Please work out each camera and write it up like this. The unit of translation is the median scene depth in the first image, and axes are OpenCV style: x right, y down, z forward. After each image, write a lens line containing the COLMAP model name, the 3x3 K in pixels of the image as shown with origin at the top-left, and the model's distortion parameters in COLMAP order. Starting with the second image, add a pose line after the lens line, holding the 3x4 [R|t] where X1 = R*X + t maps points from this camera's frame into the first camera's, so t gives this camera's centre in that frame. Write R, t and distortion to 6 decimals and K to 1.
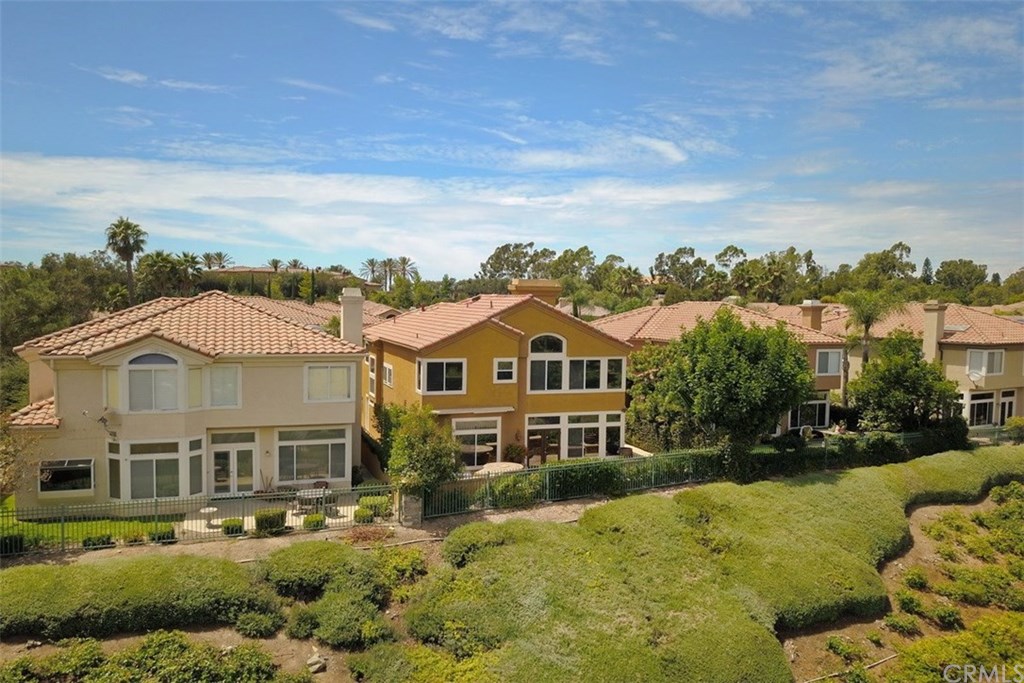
lens RADIAL K [[792.4, 0, 502.8], [0, 792.4, 363.1], [0, 0, 1]] dist [-0.002273, -0.001726]
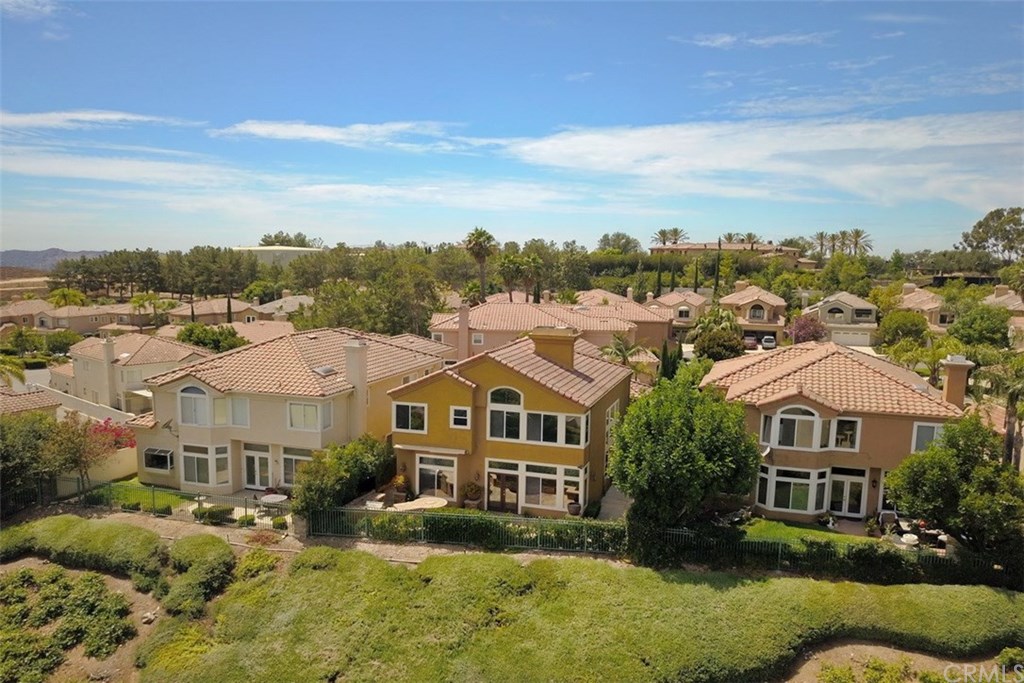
lens RADIAL K [[817.3, 0, 515.7], [0, 817.3, 359.4], [0, 0, 1]] dist [0.027512, -0.003641]
pose [[0.797725, 0.076498, -0.598149, 0.754028], [-0.052261, 0.996959, 0.057805, -0.143977], [0.600752, -0.014853, 0.799297, 0.116371]]
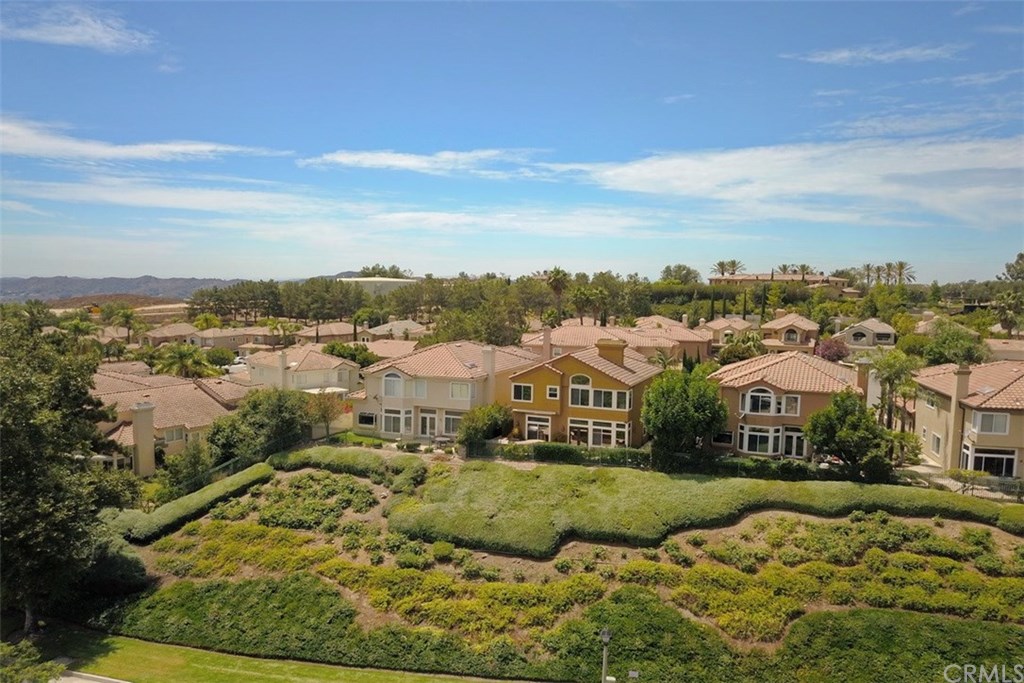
lens RADIAL K [[803.0, 0, 512.0], [0, 803.0, 341.5], [0, 0, 1]] dist [0.067335, -0.001511]
pose [[0.740382, 0.049539, -0.670359, 1.196255], [-0.057867, 0.998276, 0.009861, -0.123818], [0.669691, 0.031491, 0.741972, -0.480337]]
